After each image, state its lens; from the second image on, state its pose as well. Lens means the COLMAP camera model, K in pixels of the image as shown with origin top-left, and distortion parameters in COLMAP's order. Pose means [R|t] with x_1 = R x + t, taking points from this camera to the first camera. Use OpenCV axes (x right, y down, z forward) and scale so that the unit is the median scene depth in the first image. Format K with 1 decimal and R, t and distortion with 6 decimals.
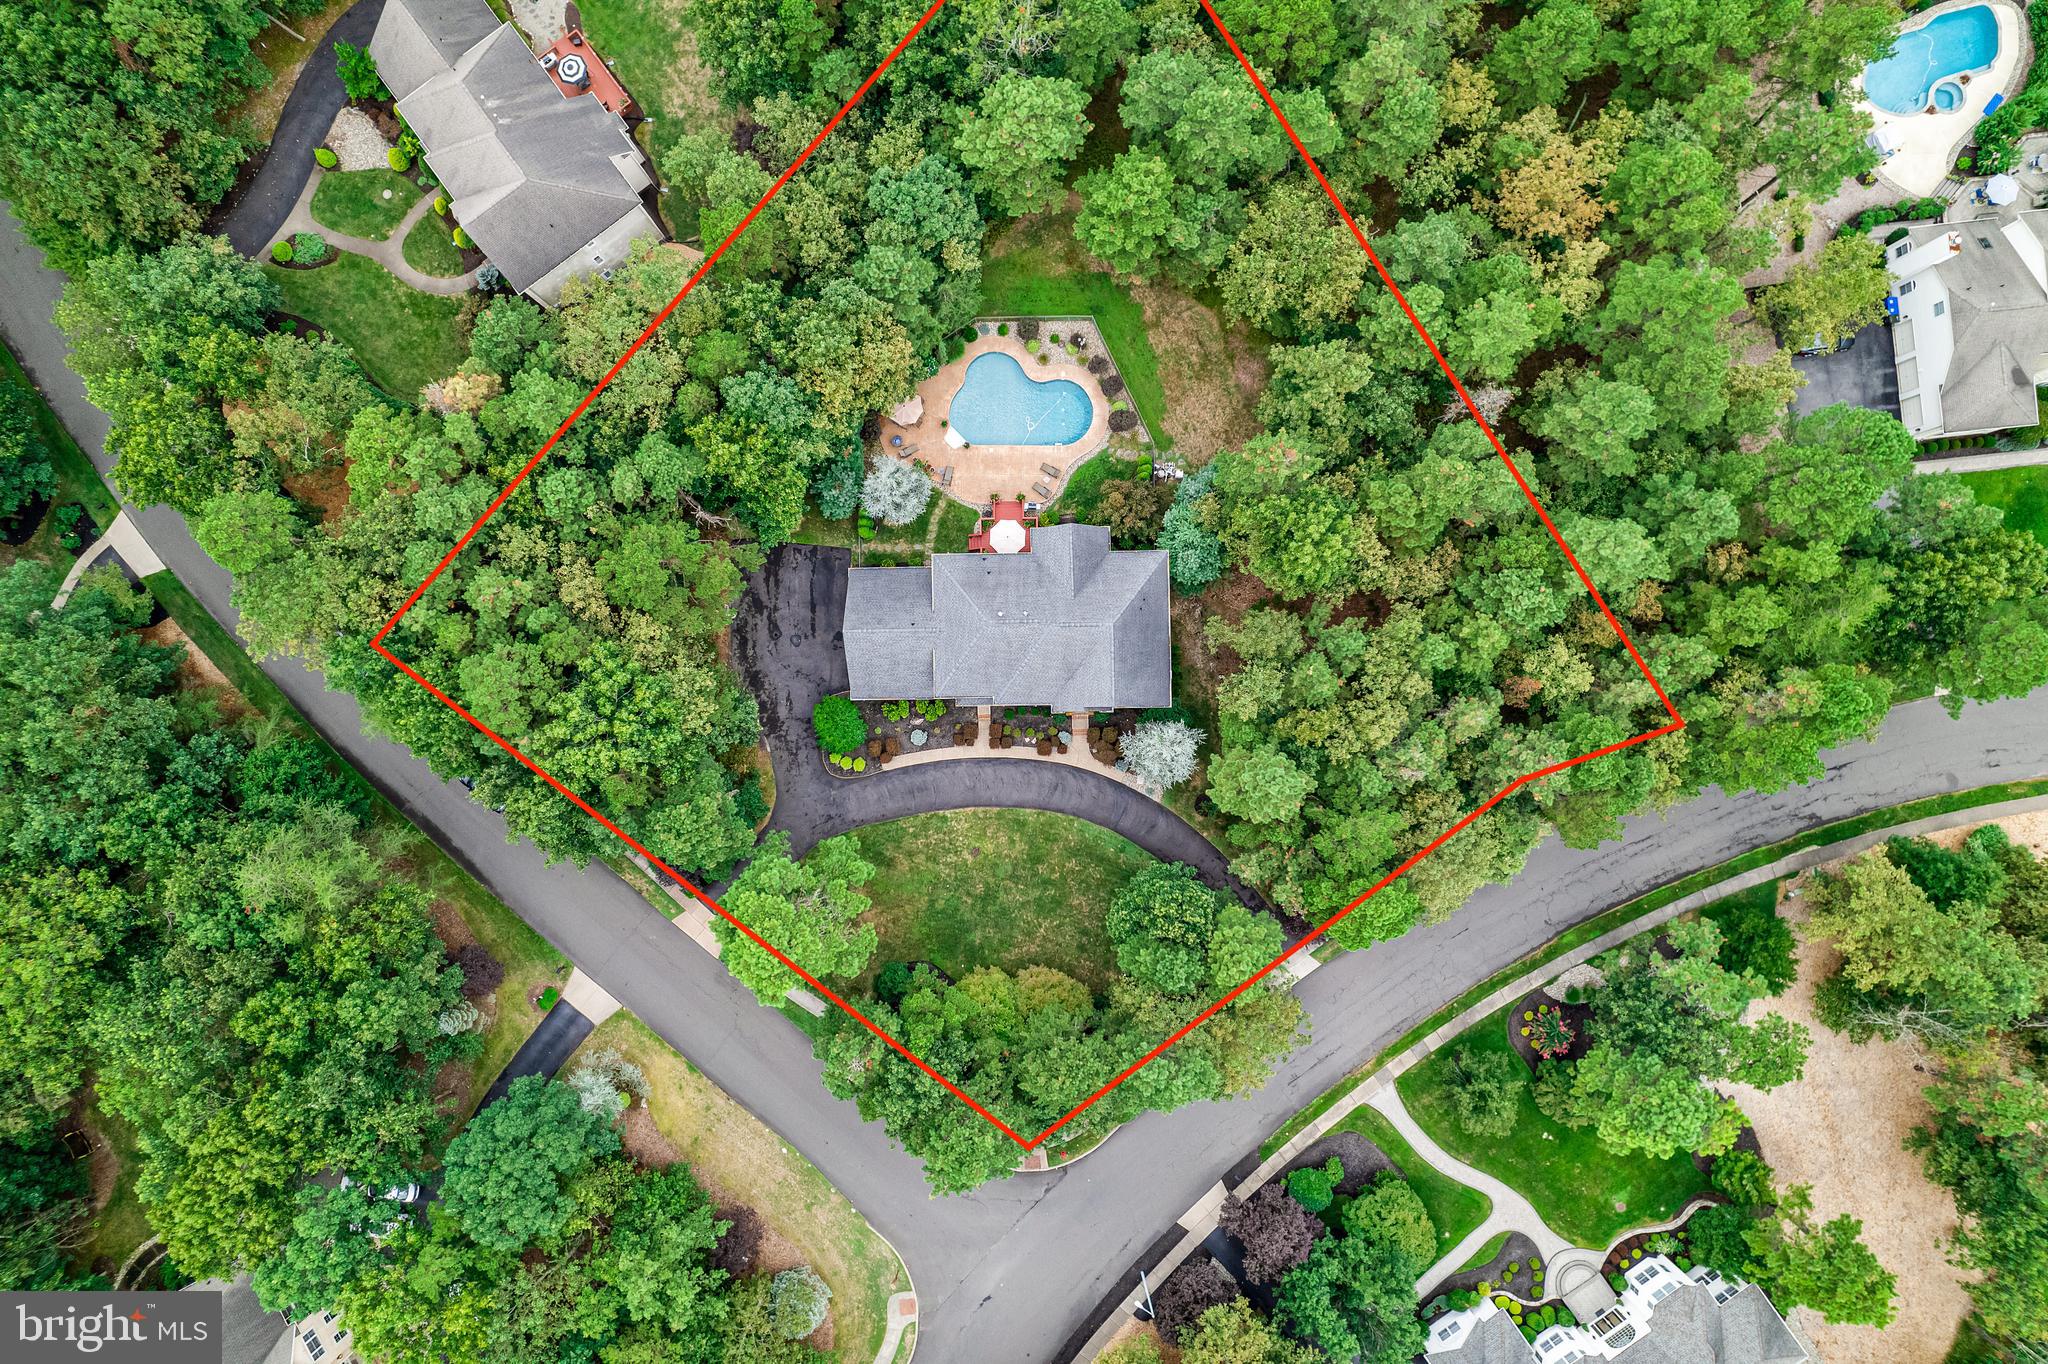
lens RADIAL K [[1308.2, 0, 1018.1], [0, 1308.2, 684.1], [0, 0, 1]] dist [-0.067274, 0.053873]
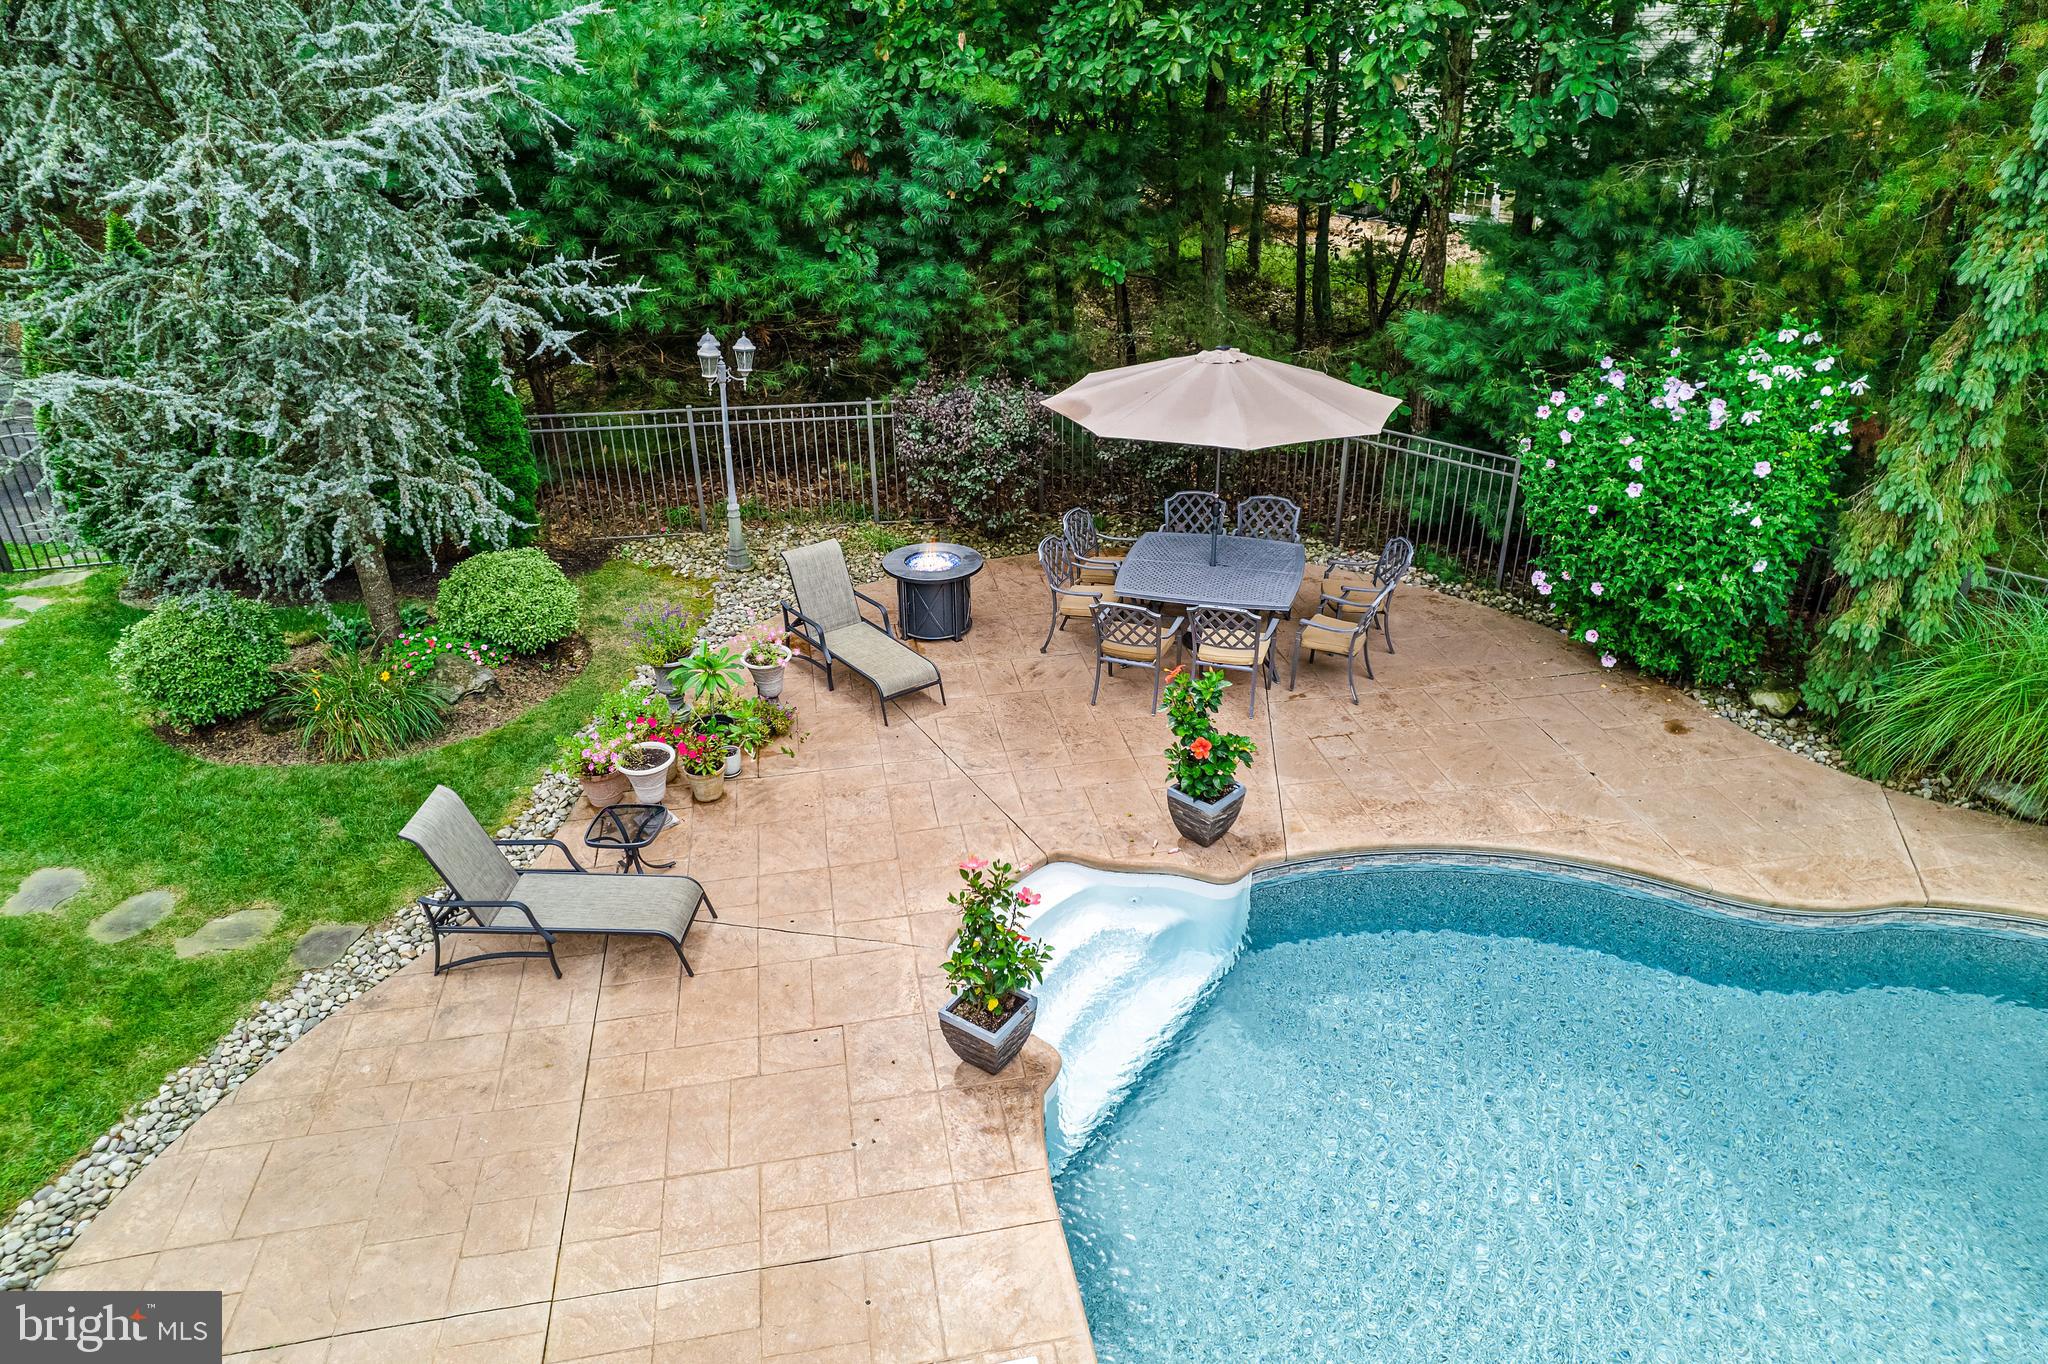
lens RADIAL K [[1308.2, 0, 1031.3], [0, 1308.2, 684.5], [0, 0, 1]] dist [-0.067274, 0.053873]
pose [[0.188591, 0.470074, -0.862244, 0.010452], [-0.981515, 0.119348, -0.149613, -0.177131], [0.032578, 0.874521, 0.483892, 0.957957]]
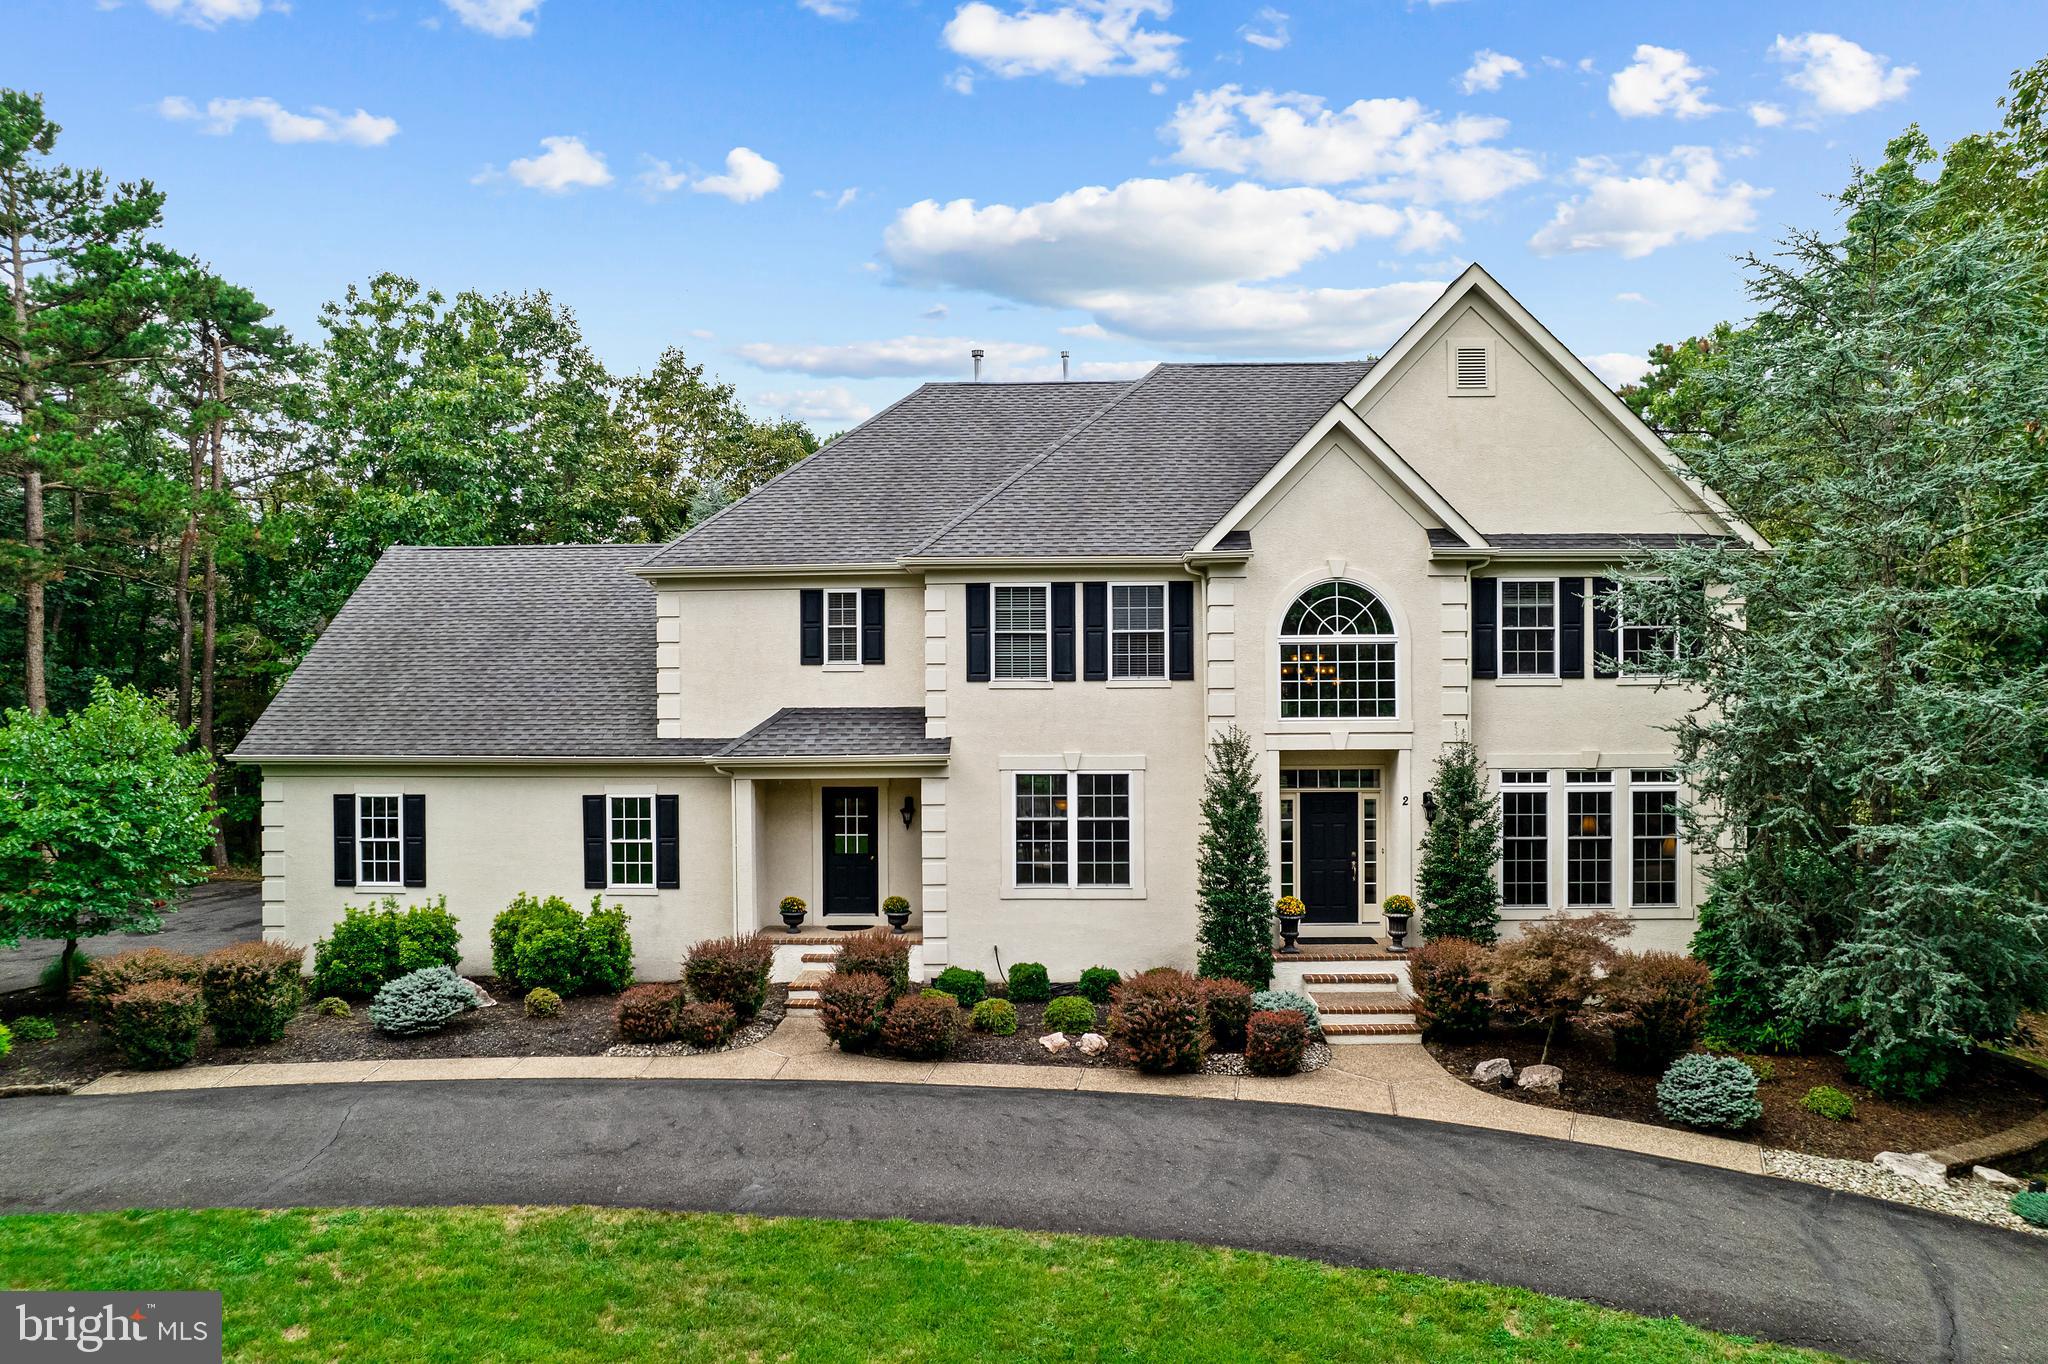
lens RADIAL K [[1308.2, 0, 1031.0], [0, 1308.2, 695.9], [0, 0, 1]] dist [-0.067274, 0.053873]
pose [[0.998728, 0.004469, -0.050224, 0.012221], [-0.050296, 0.017739, -0.998577, 0.204857], [-0.003572, 0.999833, 0.017942, 0.952152]]
